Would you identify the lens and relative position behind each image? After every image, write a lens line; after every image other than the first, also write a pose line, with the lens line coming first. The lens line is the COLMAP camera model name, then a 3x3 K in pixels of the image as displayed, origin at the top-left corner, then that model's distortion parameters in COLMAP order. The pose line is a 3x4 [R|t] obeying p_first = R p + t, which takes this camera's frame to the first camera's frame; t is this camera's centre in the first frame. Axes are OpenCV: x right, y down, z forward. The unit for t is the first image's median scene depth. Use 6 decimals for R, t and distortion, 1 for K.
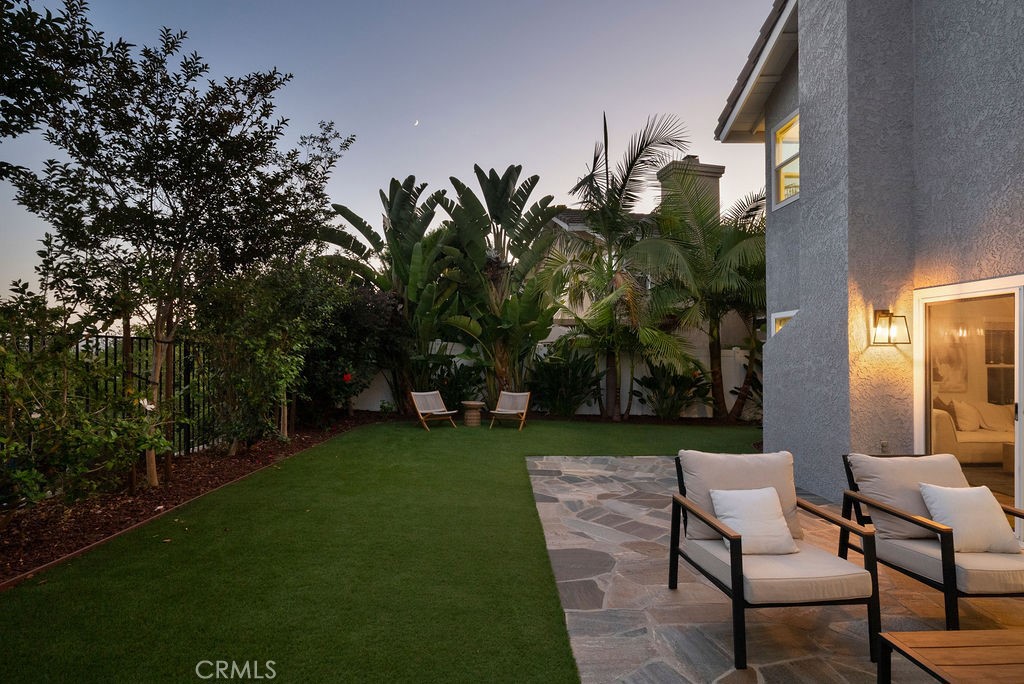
lens RADIAL K [[474.4, 0, 512.0], [0, 474.4, 342.0], [0, 0, 1]] dist [-0.000590, -0.000173]
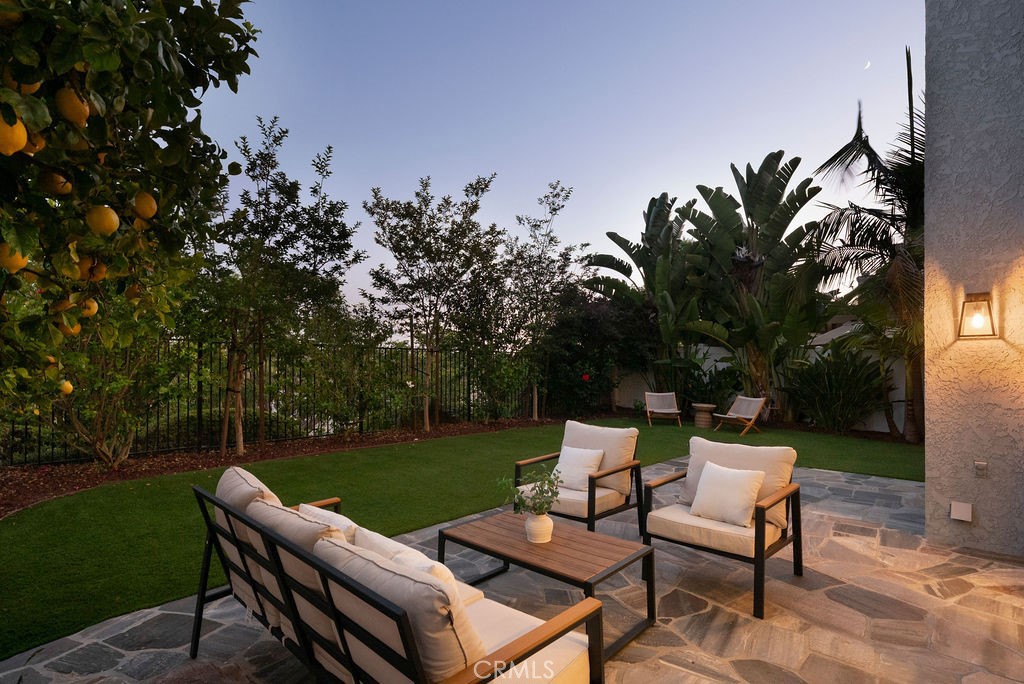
lens RADIAL K [[499.9, 0, 511.5], [0, 499.9, 347.0], [0, 0, 1]] dist [-0.000351, -0.000342]
pose [[0.705262, -0.024002, -0.708540, 0.724657], [0.021942, 0.999687, -0.012024, 0.011889], [0.708607, -0.007067, 0.705568, -0.100970]]
